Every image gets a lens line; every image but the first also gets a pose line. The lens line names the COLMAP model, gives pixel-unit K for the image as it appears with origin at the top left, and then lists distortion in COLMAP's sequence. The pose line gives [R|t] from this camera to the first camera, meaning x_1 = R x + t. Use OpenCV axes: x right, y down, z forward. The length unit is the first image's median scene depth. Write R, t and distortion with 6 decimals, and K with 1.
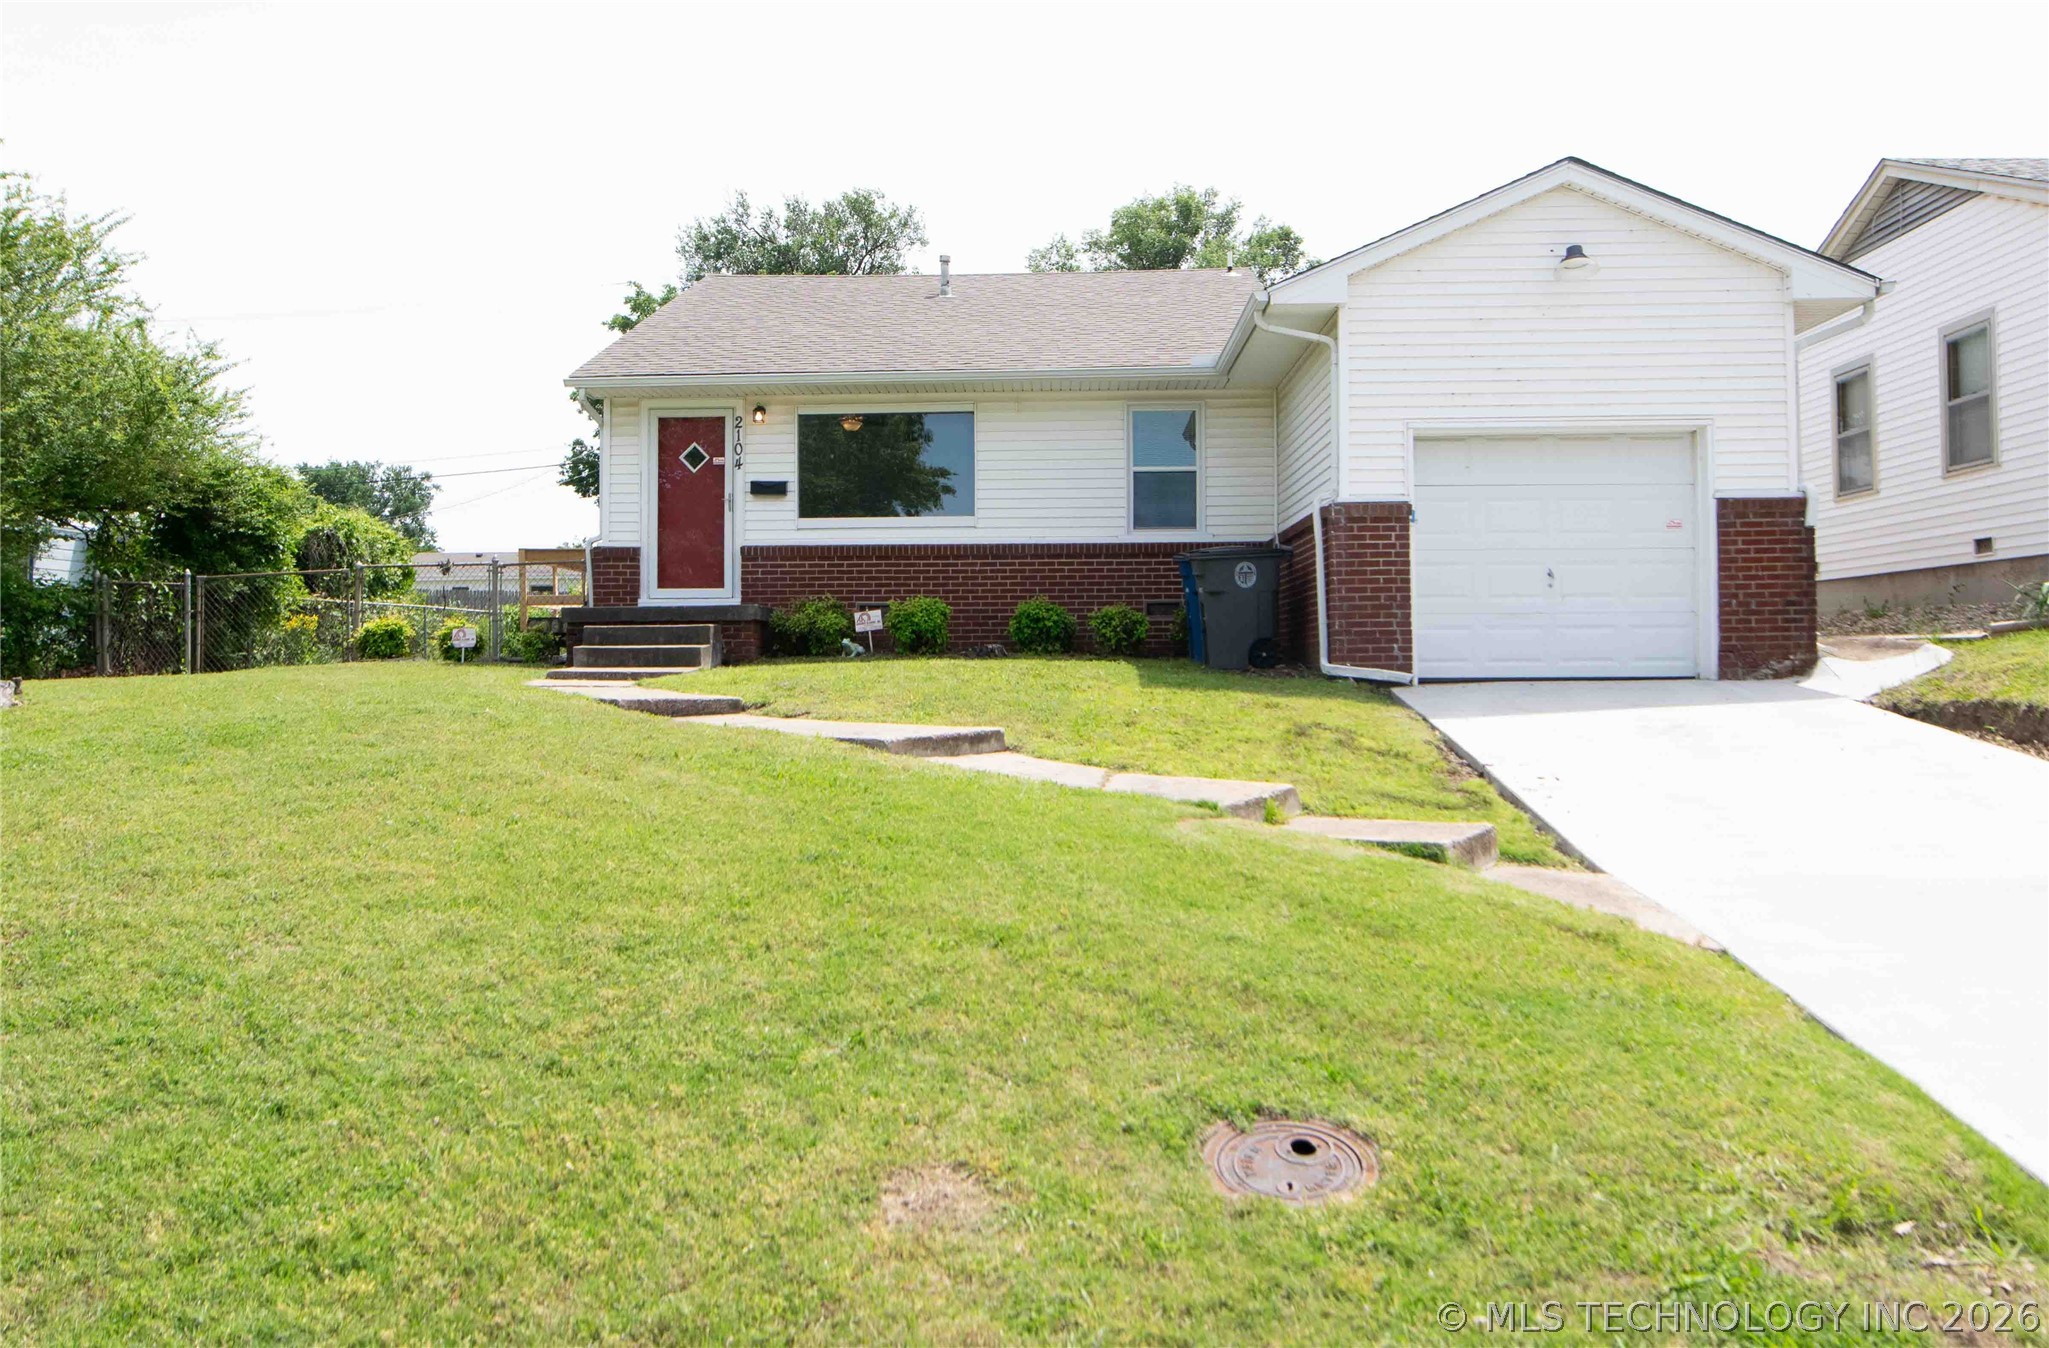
lens RADIAL K [[1573.5, 0, 1020.2], [0, 1573.5, 630.1], [0, 0, 1]] dist [-0.008133, 0.000632]
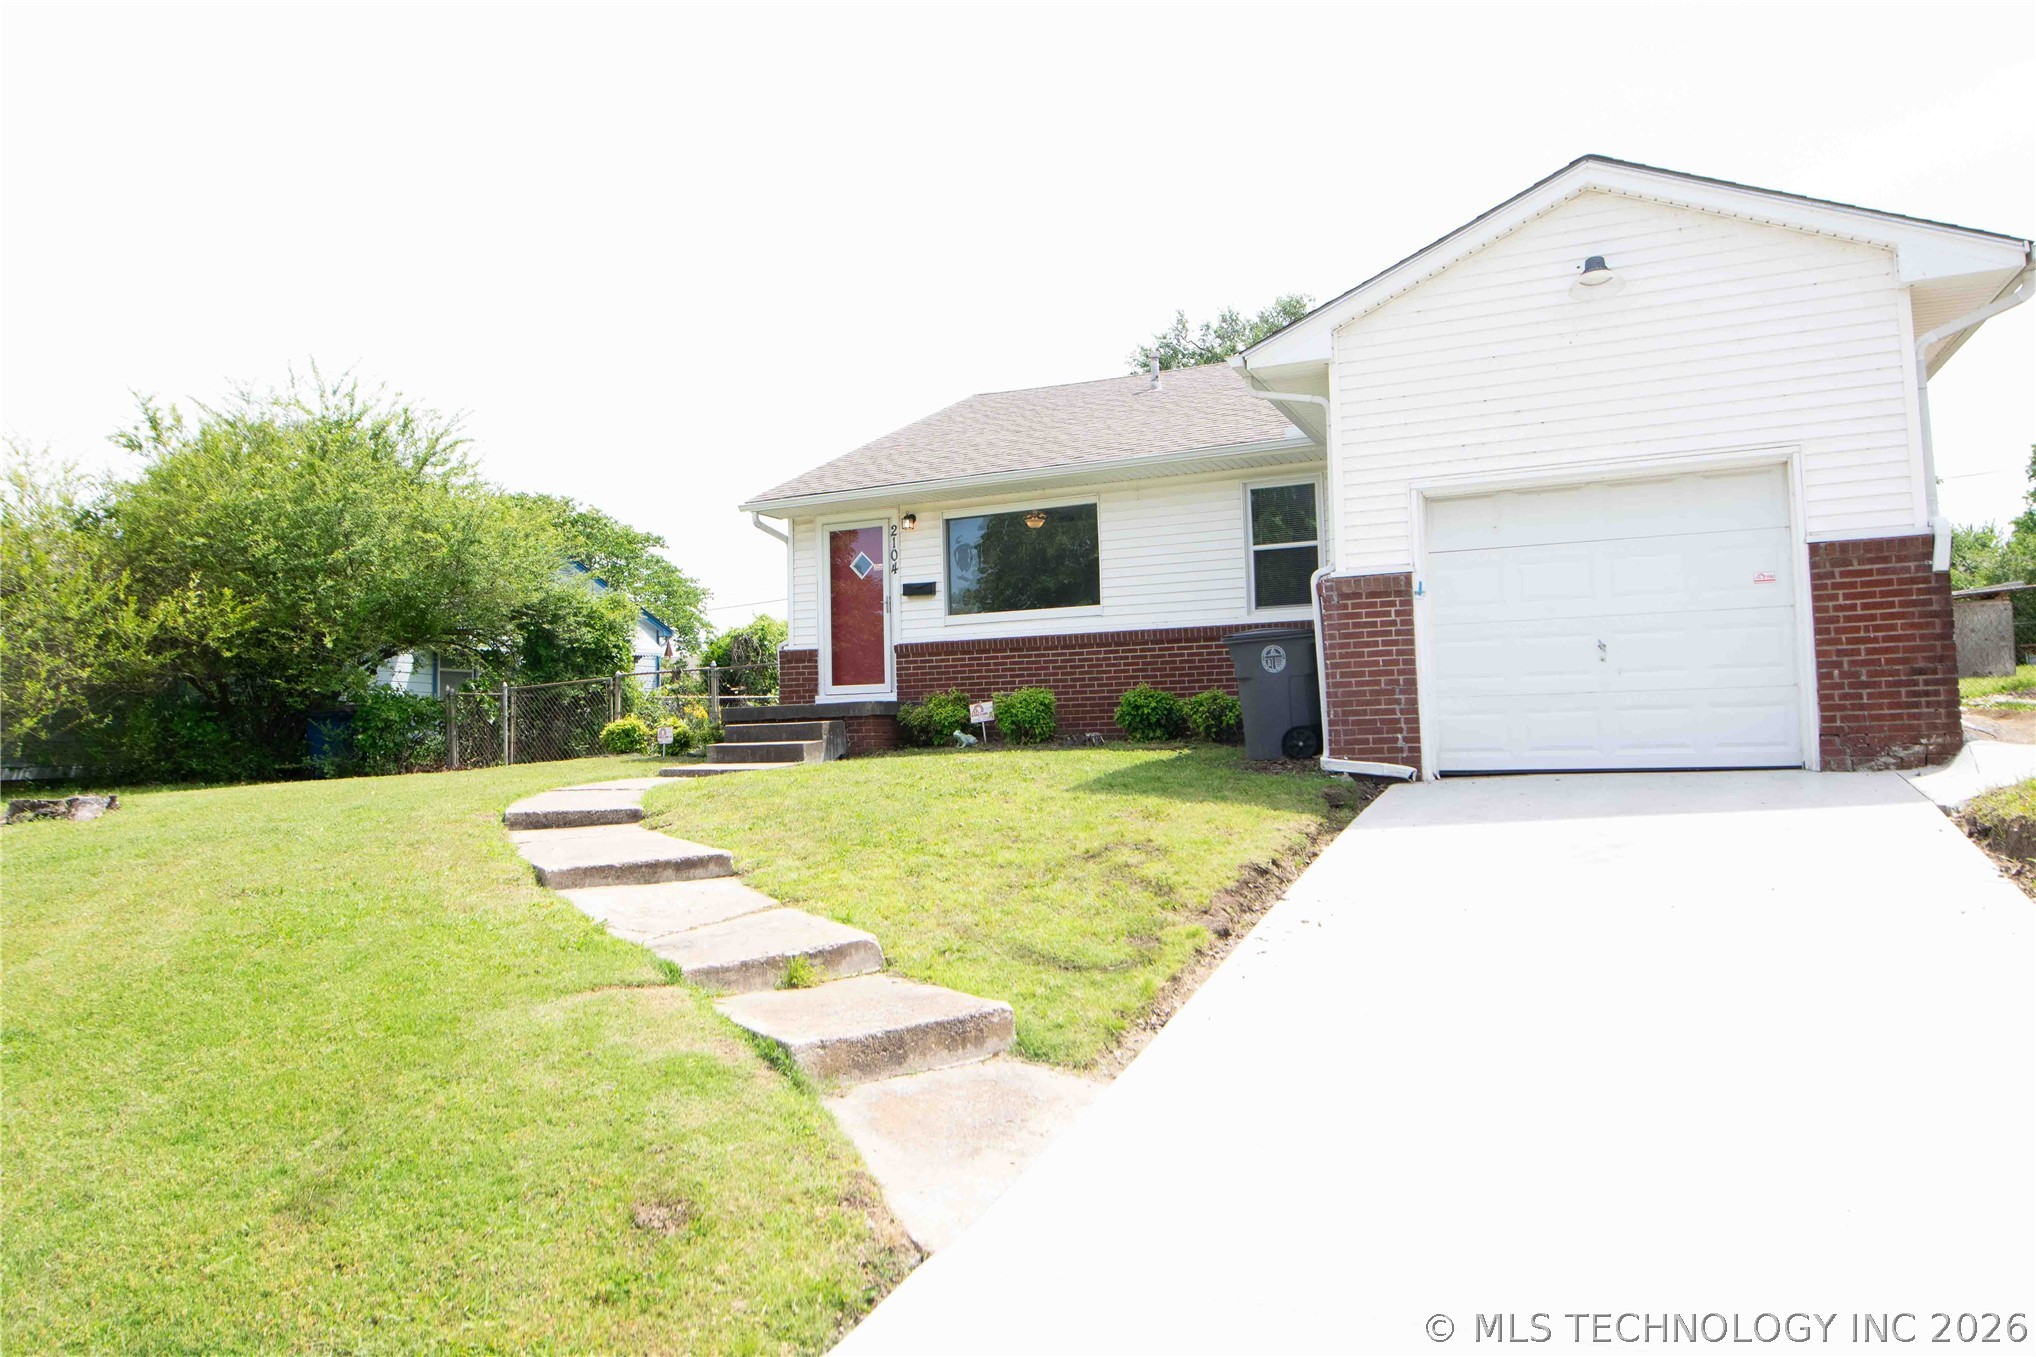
lens RADIAL K [[1371.9, 0, 1011.7], [0, 1371.9, 649.1], [0, 0, 1]] dist [-0.006288, -0.003562]
pose [[0.924862, -0.042883, -0.377879, 0.276755], [0.031760, 0.998861, -0.035622, -0.015309], [0.378976, 0.020944, 0.925170, 0.171199]]
